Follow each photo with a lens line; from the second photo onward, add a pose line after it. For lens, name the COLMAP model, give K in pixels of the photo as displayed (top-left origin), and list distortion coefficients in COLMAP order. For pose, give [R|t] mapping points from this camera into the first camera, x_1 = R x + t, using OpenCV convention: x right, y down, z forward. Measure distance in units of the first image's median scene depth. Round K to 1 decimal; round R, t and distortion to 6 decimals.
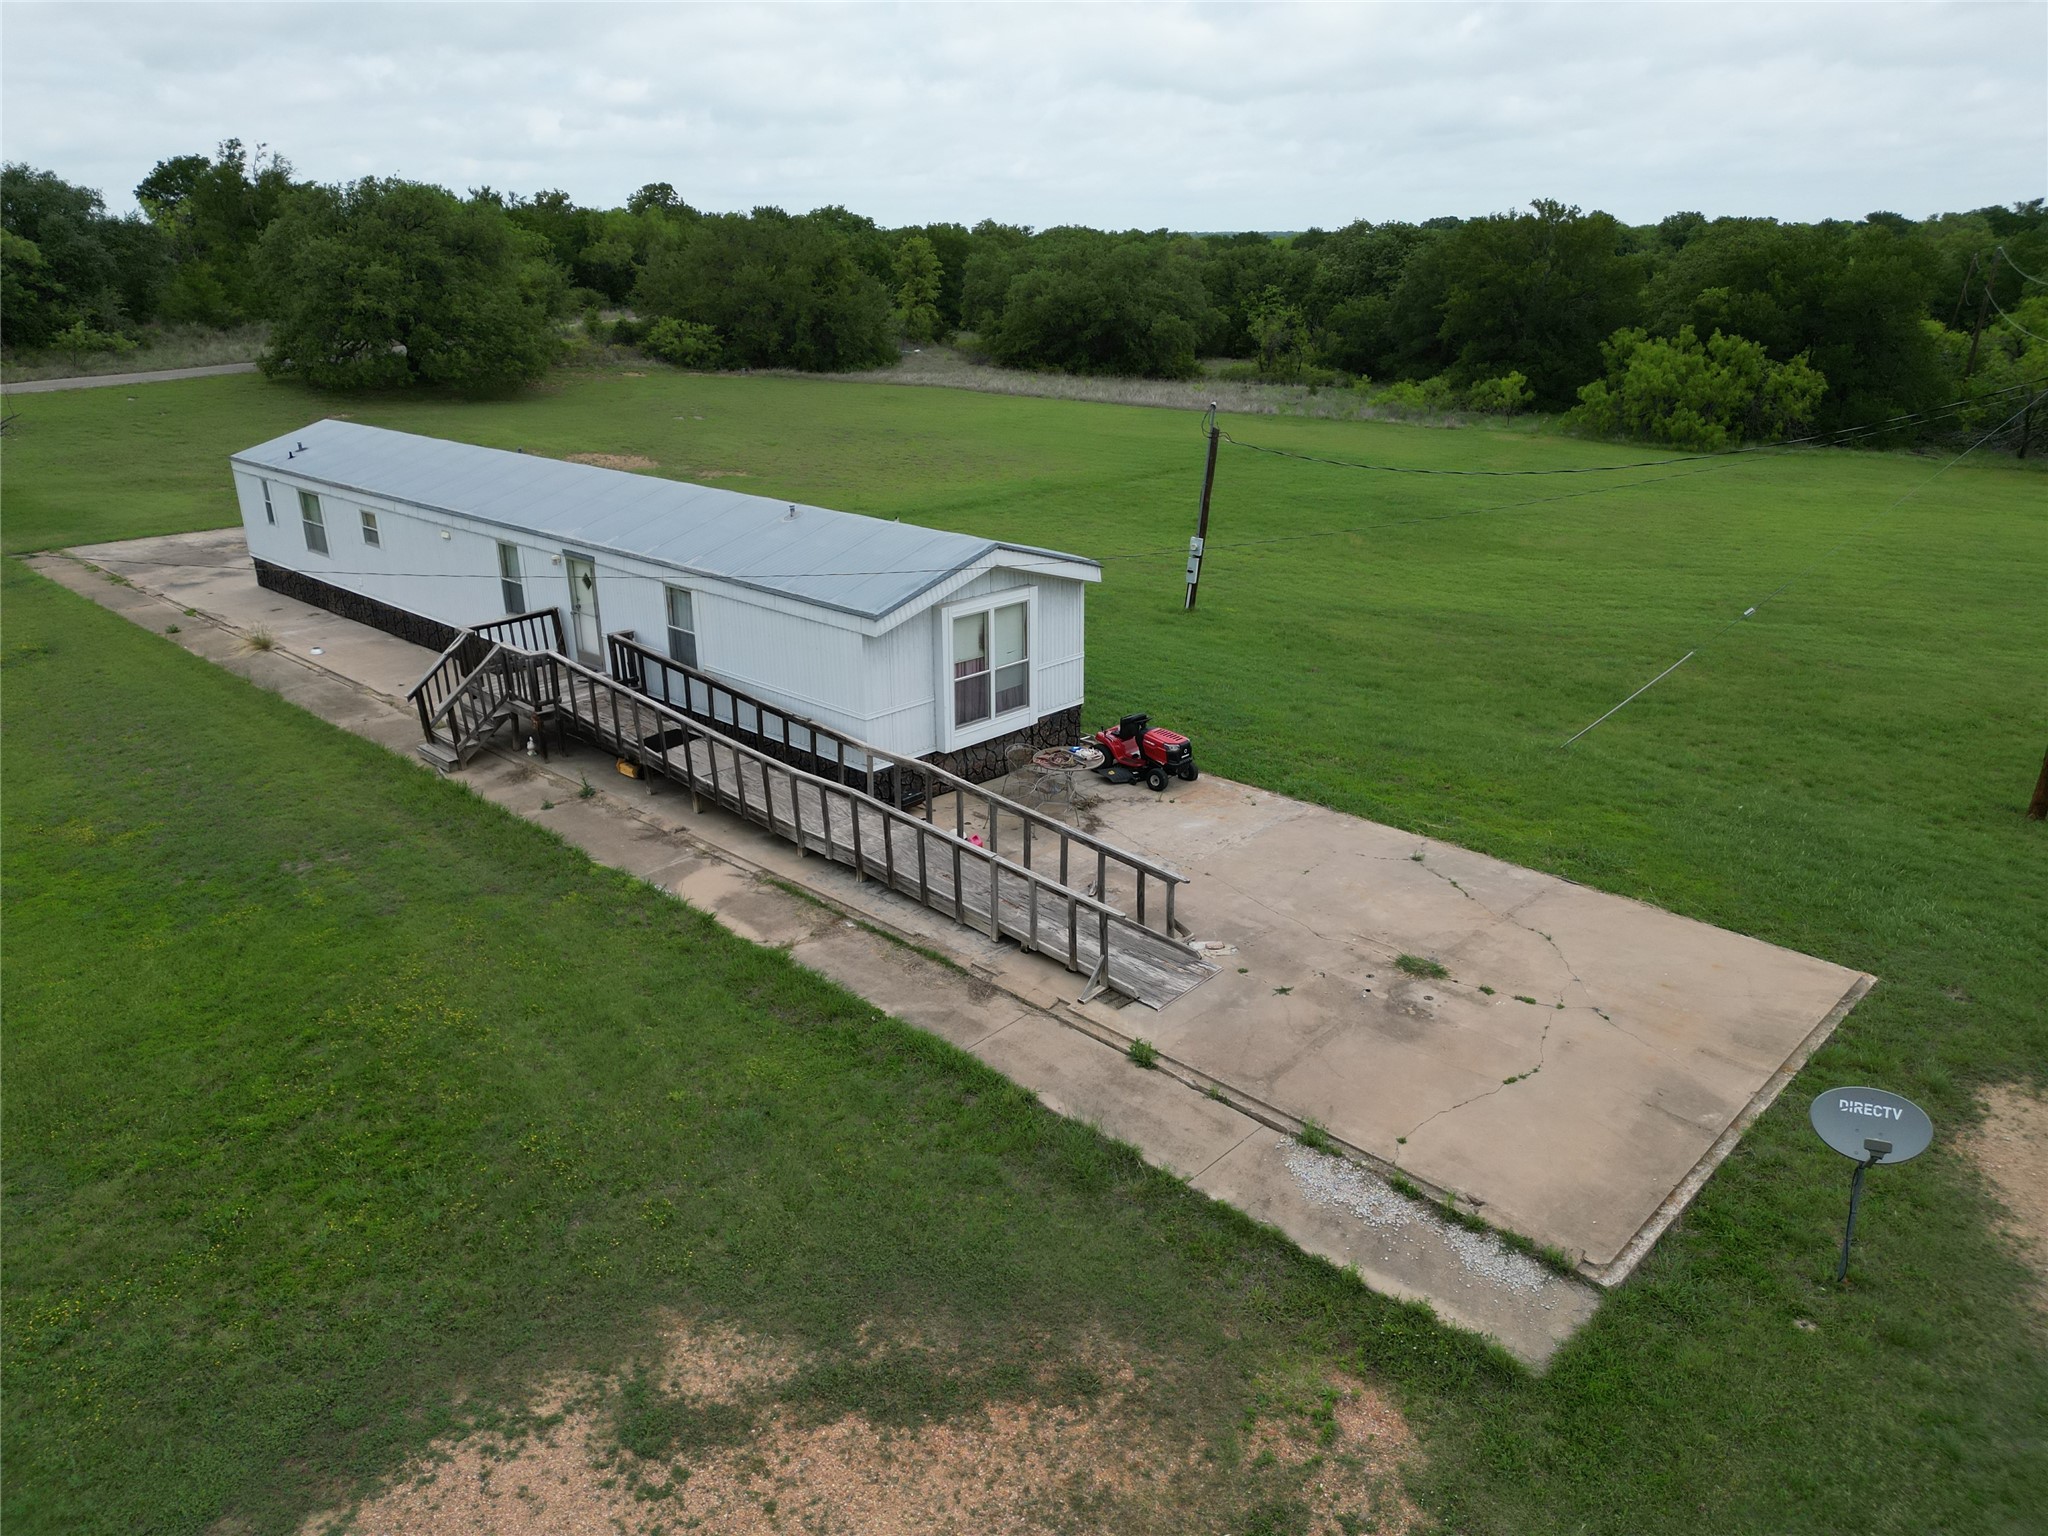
lens RADIAL K [[1445.3, 0, 1024.0], [0, 1445.3, 768.0], [0, 0, 1]] dist [0.053409, -0.034356]
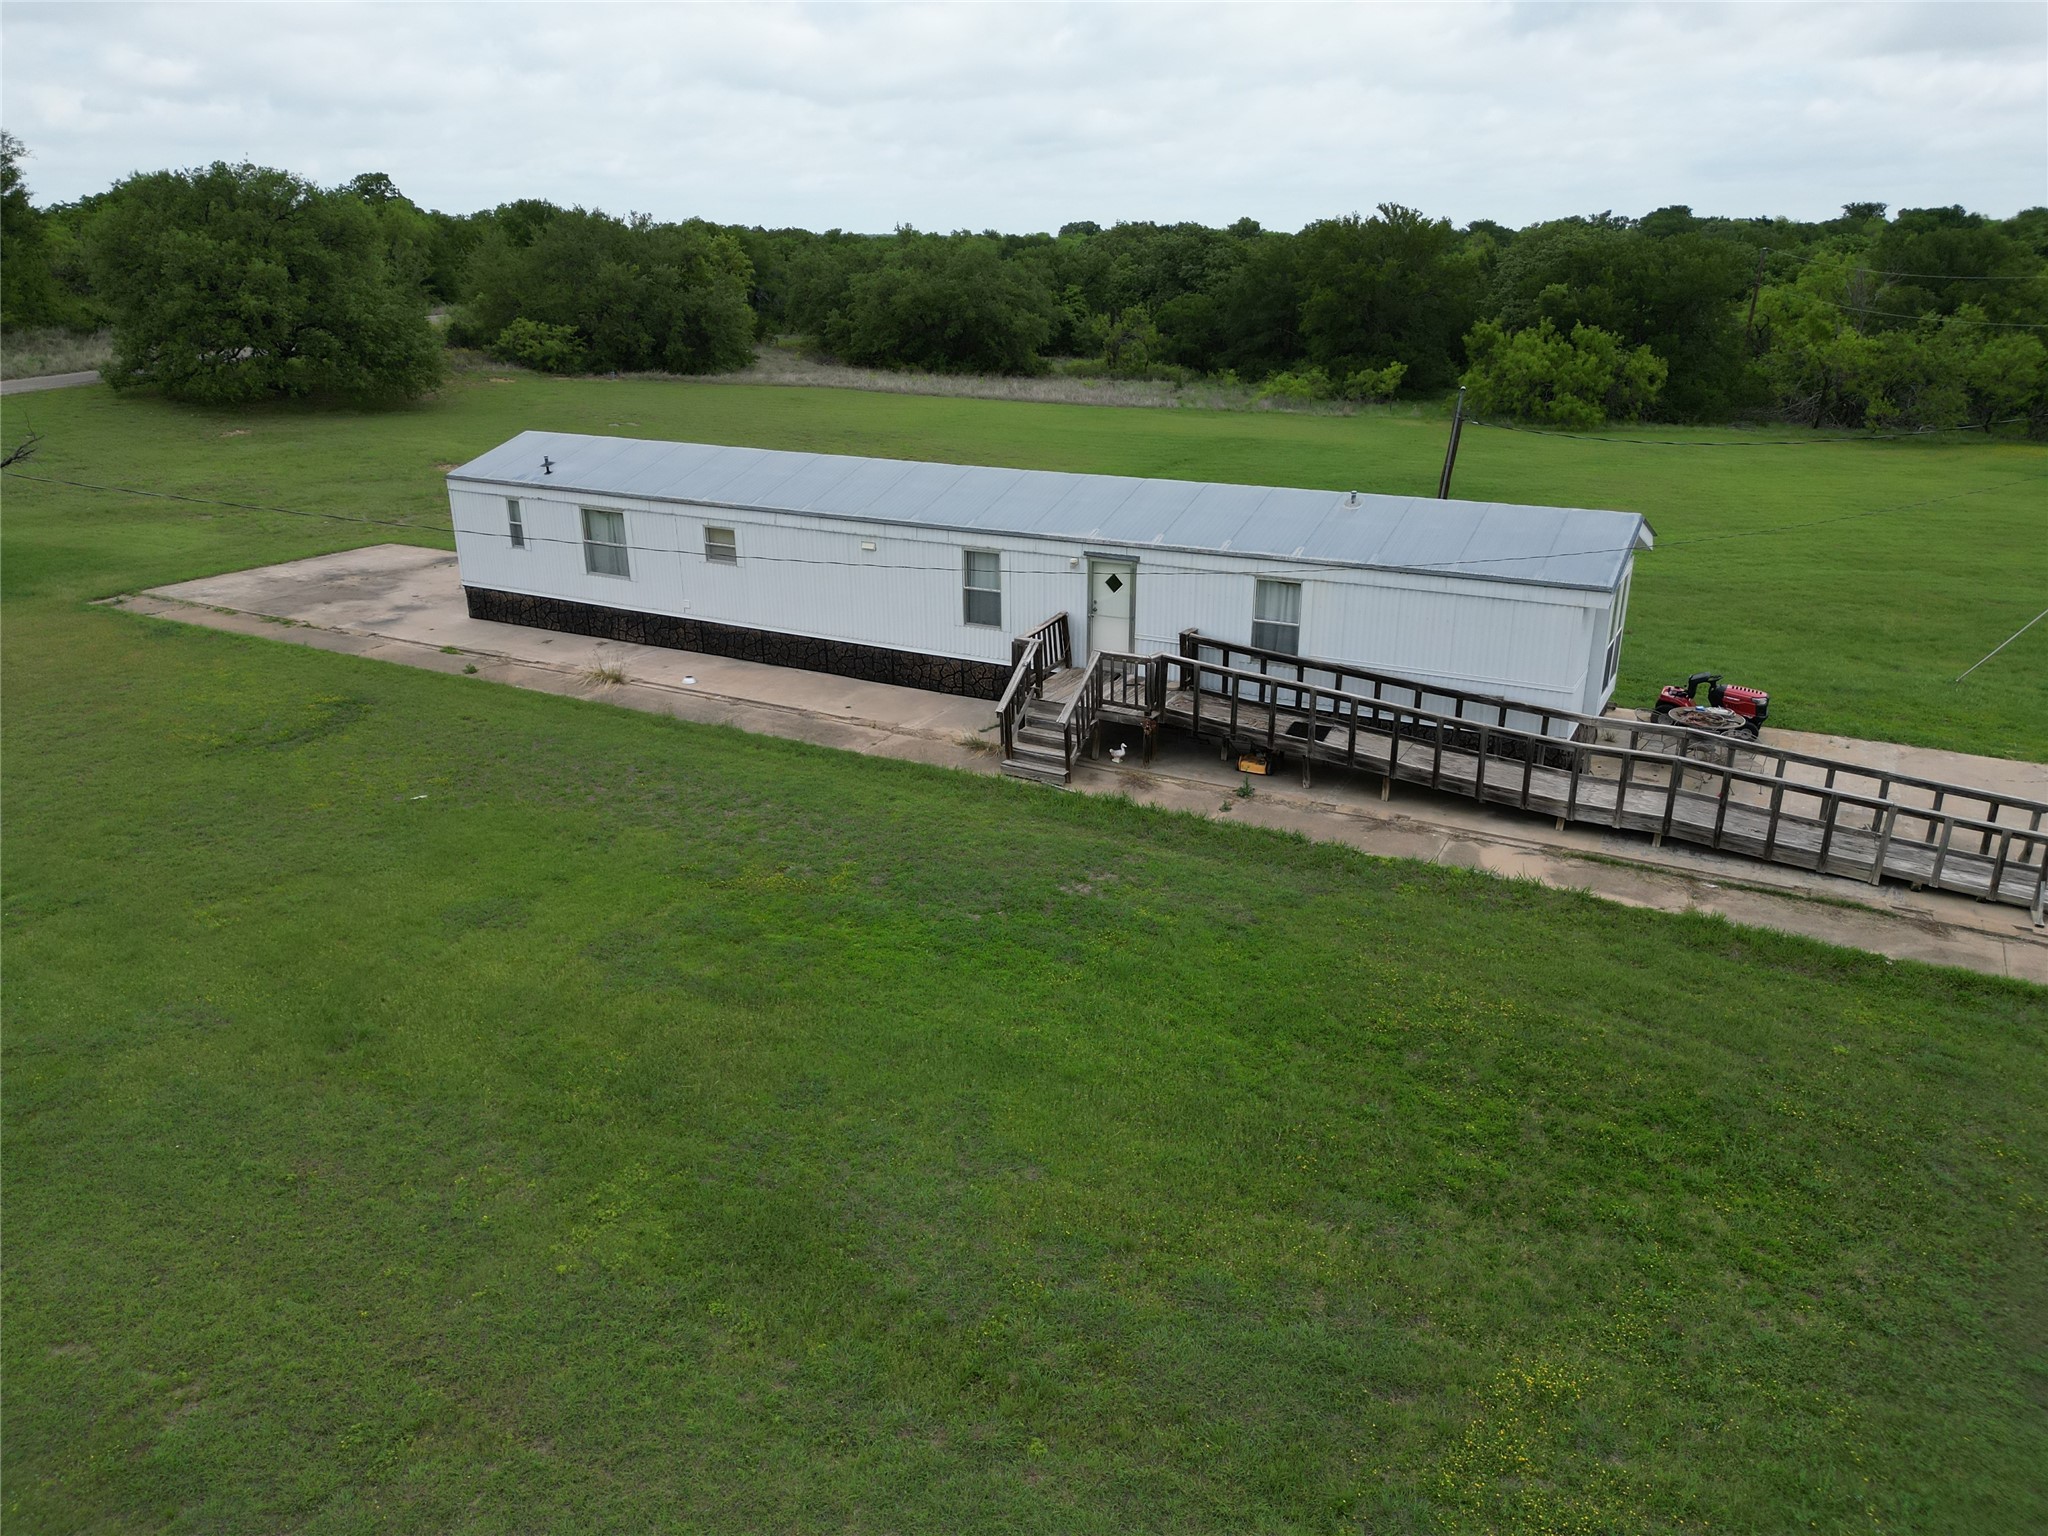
lens RADIAL K [[1440.7, 0, 997.7], [0, 1440.7, 760.6], [0, 0, 1]] dist [0.075604, -0.067405]
pose [[0.965871, -0.083099, 0.245332, -0.254356], [0.084468, 0.996414, 0.004955, -0.008423], [-0.244864, 0.015937, 0.969427, 0.033197]]
